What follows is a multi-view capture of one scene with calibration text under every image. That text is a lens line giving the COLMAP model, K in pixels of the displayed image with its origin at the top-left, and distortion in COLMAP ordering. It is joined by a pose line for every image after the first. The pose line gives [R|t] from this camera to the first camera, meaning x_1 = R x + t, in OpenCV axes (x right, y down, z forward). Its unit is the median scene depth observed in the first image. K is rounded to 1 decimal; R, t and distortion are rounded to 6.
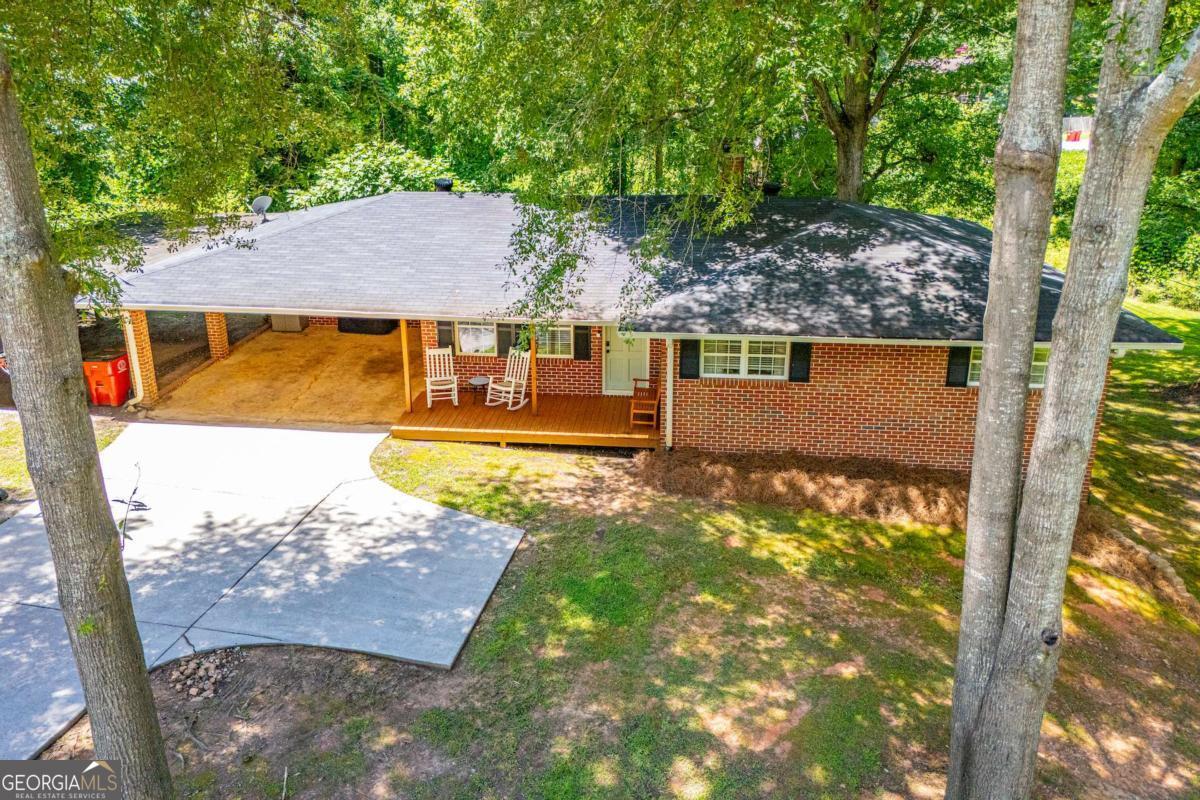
lens RADIAL K [[860.7, 0, 603.4], [0, 860.7, 334.7], [0, 0, 1]] dist [0.097042, -0.096753]
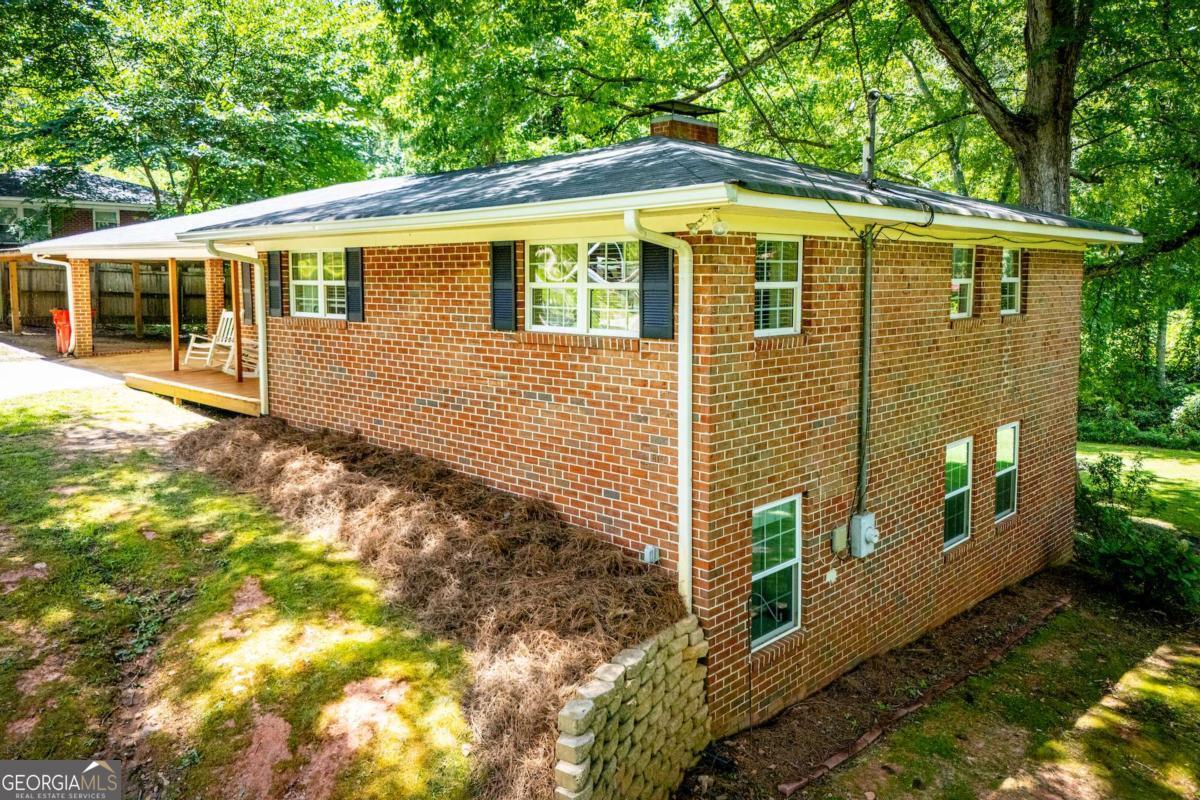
lens RADIAL K [[878.7, 0, 600.6], [0, 878.7, 332.6], [0, 0, 1]] dist [0.032585, 0.004838]
pose [[0.793641, 0.043022, -0.606863, 0.791954], [-0.181426, 0.968847, -0.168581, 0.144531], [0.580705, 0.243894, 0.776722, 0.601078]]
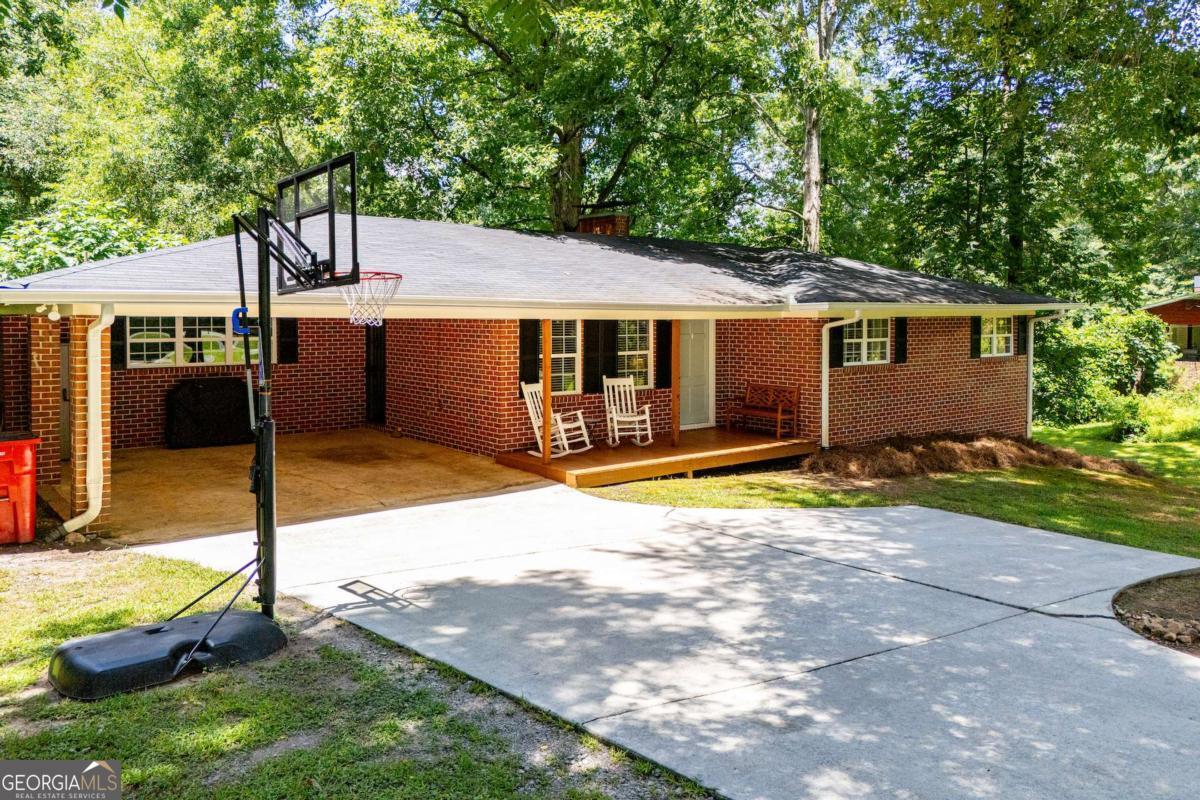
lens RADIAL K [[860.7, 0, 603.4], [0, 860.7, 334.7], [0, 0, 1]] dist [0.097042, -0.096753]
pose [[0.710829, -0.011888, 0.703265, -0.776274], [0.210381, 0.957677, -0.196456, 0.154863], [-0.671165, 0.287600, 0.683245, 0.524743]]
